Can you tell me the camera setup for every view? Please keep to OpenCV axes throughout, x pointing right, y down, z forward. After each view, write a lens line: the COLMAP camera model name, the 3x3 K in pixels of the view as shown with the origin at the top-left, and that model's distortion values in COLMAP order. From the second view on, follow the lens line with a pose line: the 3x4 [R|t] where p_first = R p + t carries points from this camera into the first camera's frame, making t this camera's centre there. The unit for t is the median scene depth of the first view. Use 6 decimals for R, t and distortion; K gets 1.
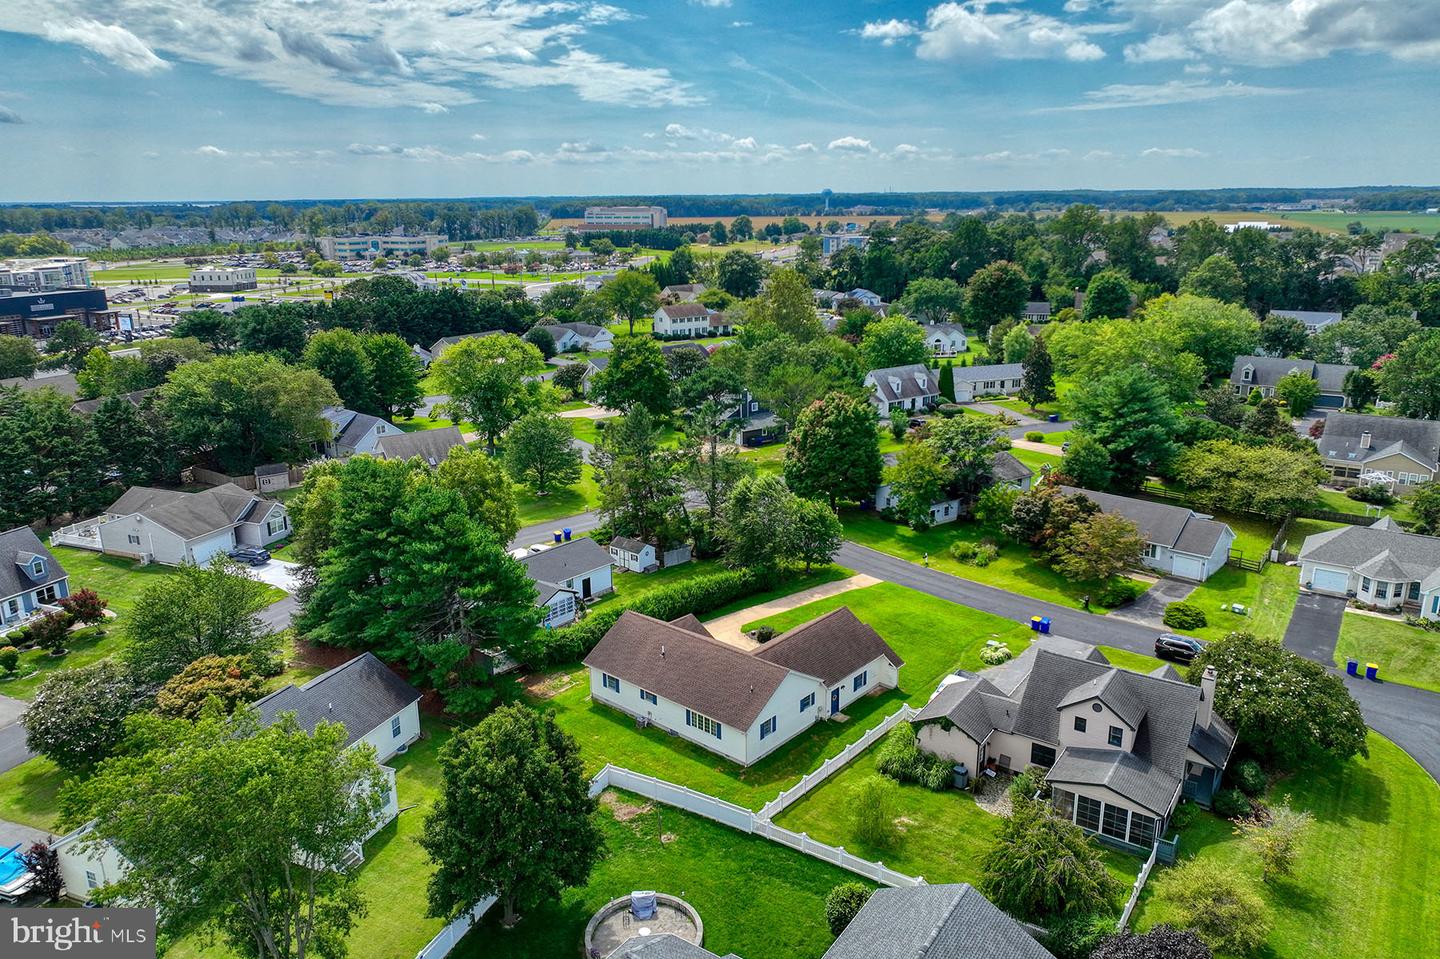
lens RADIAL K [[1083.5, 0, 720.0], [0, 1083.5, 479.5], [0, 0, 1]] dist [-0.001247, 0.001845]
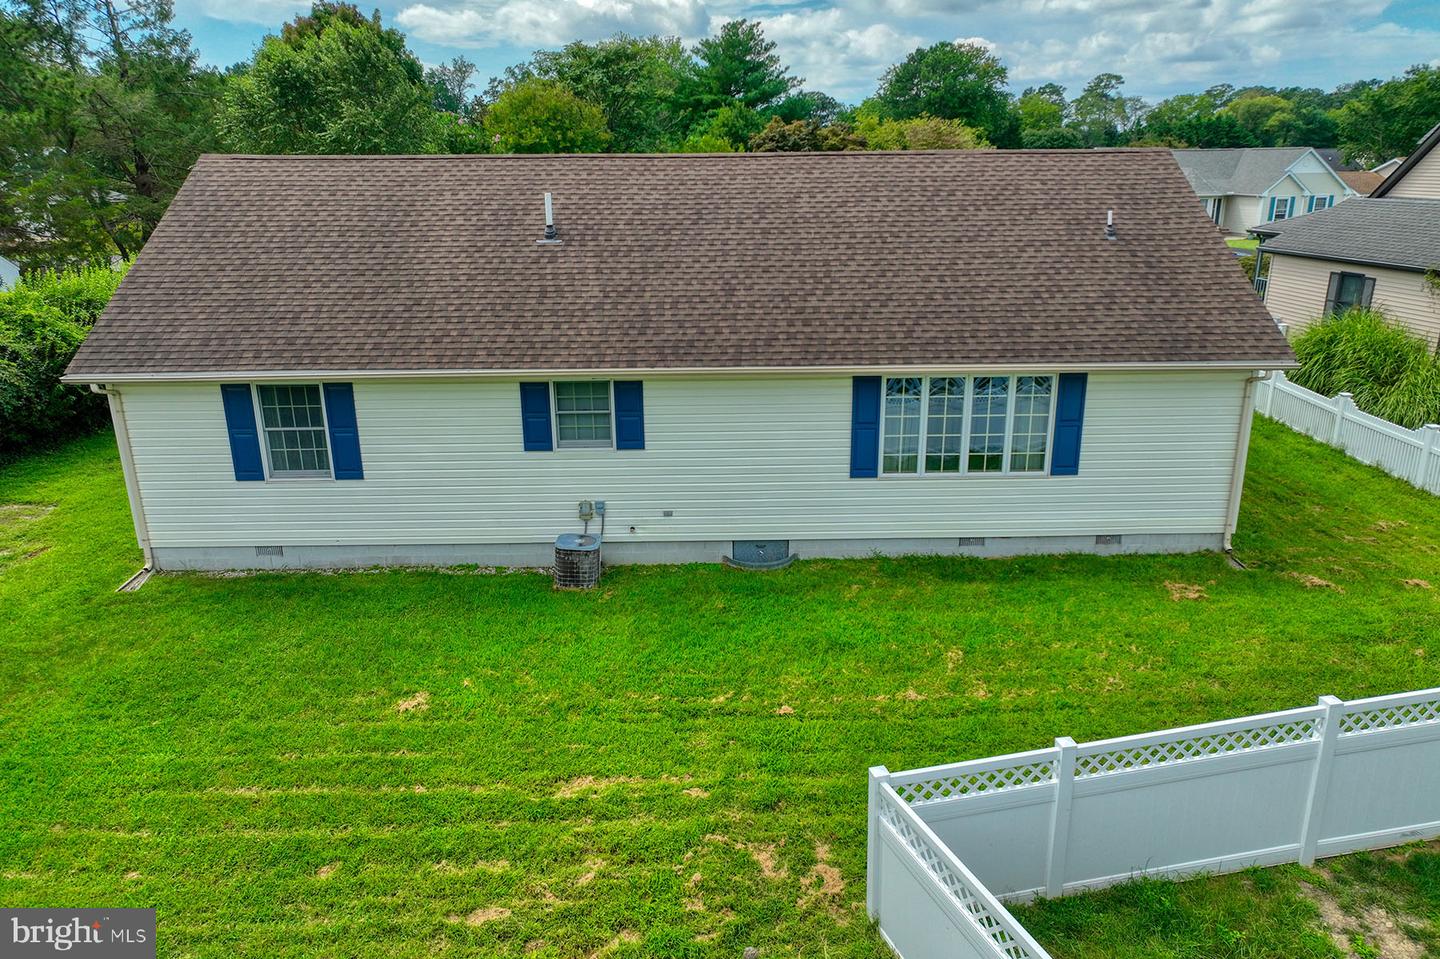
lens RADIAL K [[1011.4, 0, 720.0], [0, 1011.4, 479.5], [0, 0, 1]] dist [-0.010231, 0.027337]
pose [[0.742162, -0.197288, 0.640526, -0.169627], [0.195396, 0.977868, 0.074791, 0.207377], [-0.641106, 0.069649, 0.764286, 0.870530]]
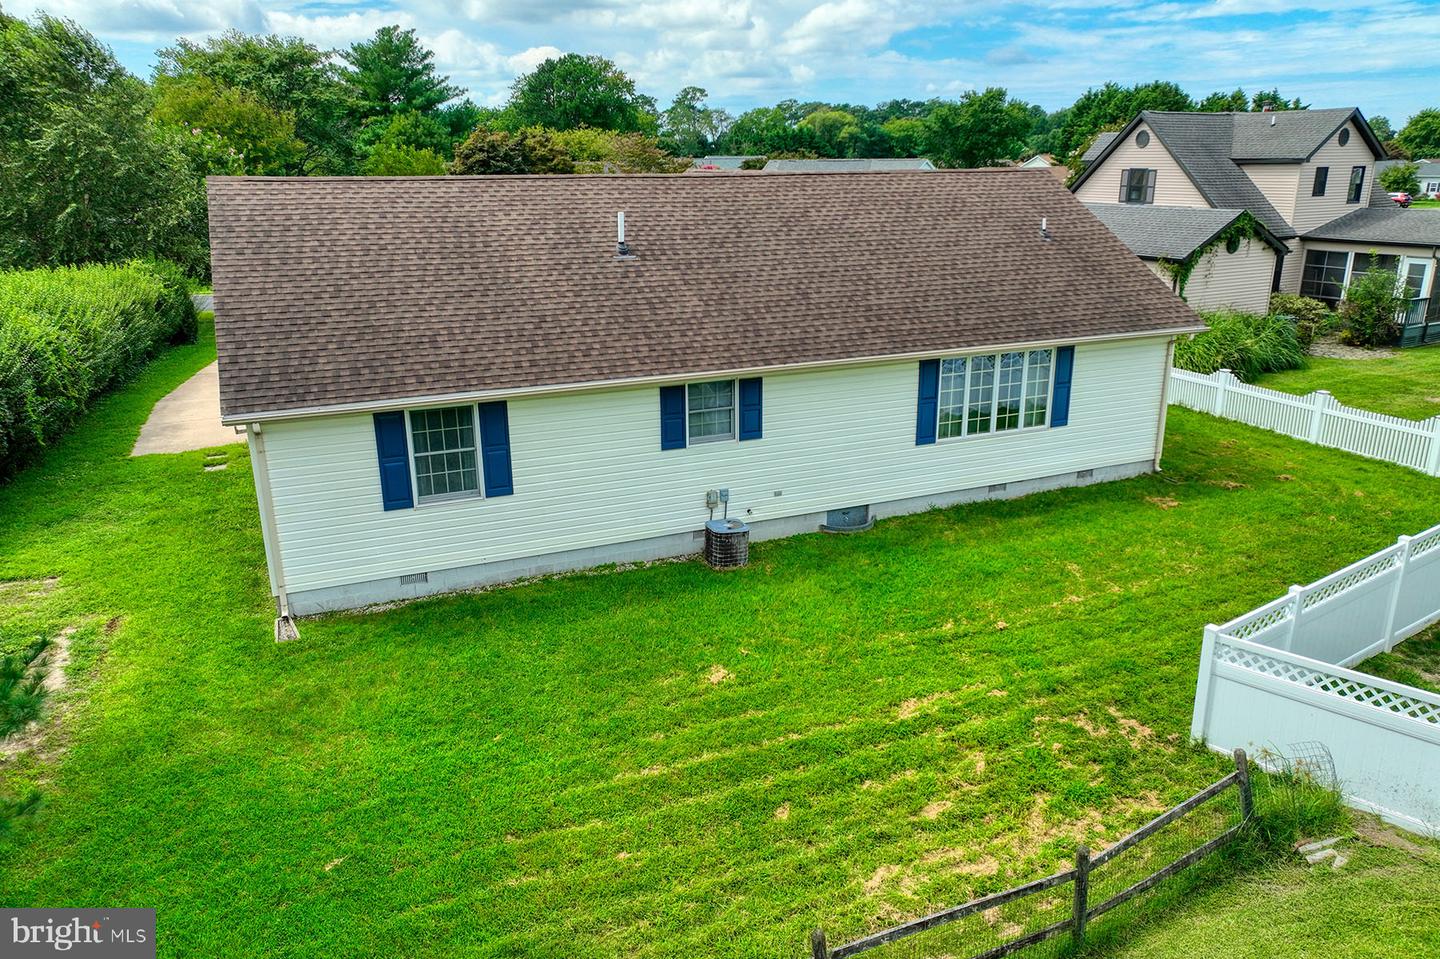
lens RADIAL K [[1011.4, 0, 720.0], [0, 1011.4, 479.5], [0, 0, 1]] dist [-0.010231, 0.027337]
pose [[0.432960, -0.262497, 0.862346, -0.246228], [0.266369, 0.951195, 0.155806, 0.186374], [-0.861158, 0.162245, 0.481751, 0.929235]]
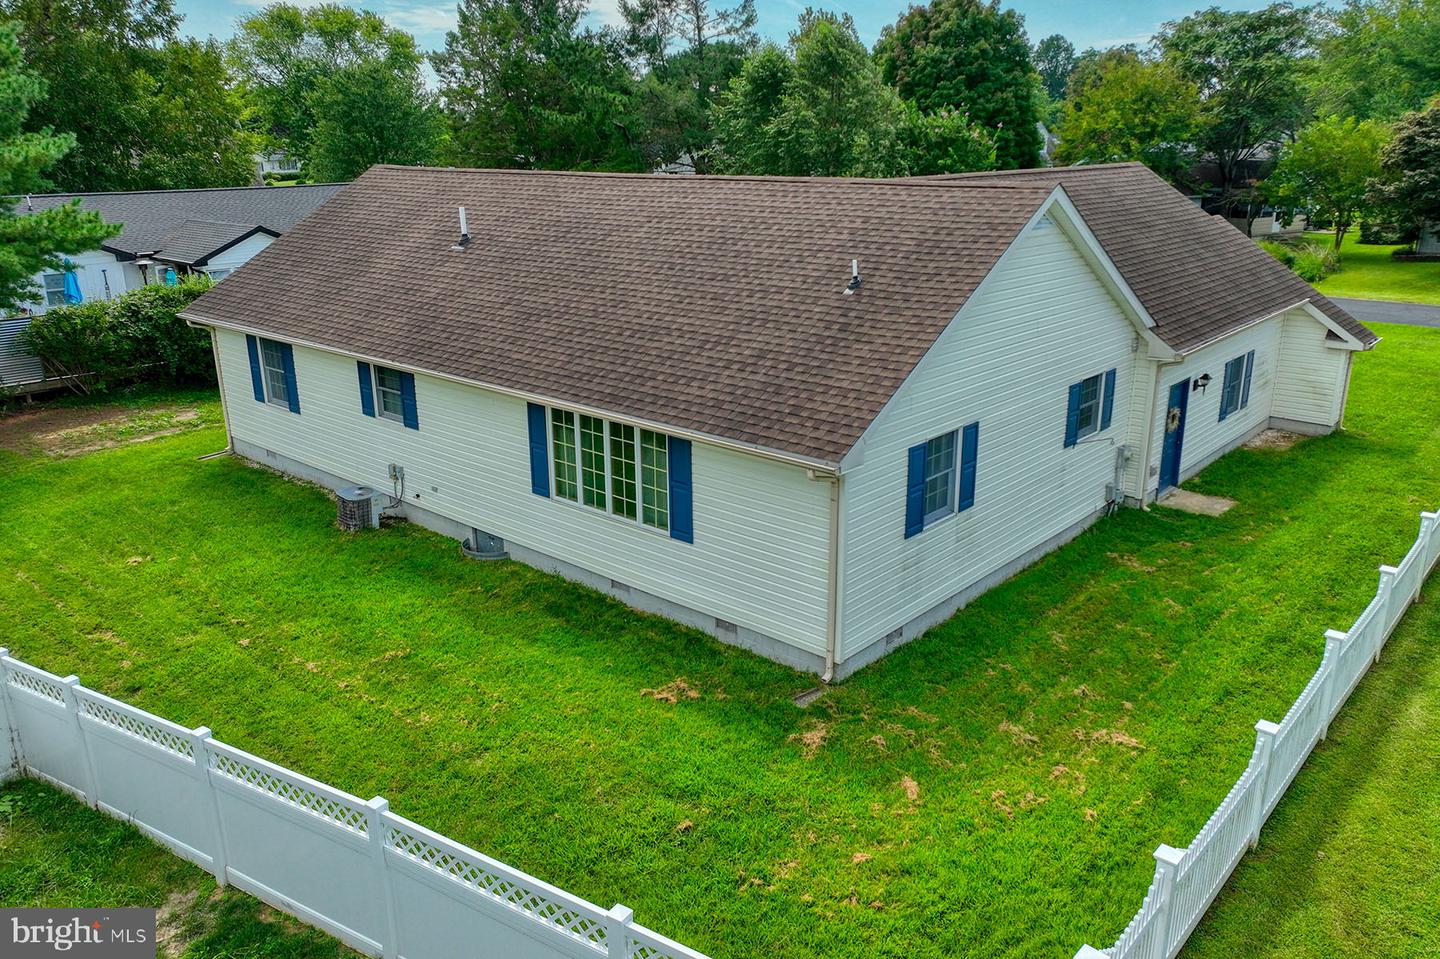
lens RADIAL K [[1083.5, 0, 720.0], [0, 1083.5, 479.5], [0, 0, 1]] dist [-0.001247, 0.001845]
pose [[0.999949, 0.009692, -0.002884, 0.006348], [-0.009661, 0.999896, 0.010698, 0.220702], [0.002987, -0.010670, 0.999939, 0.787295]]
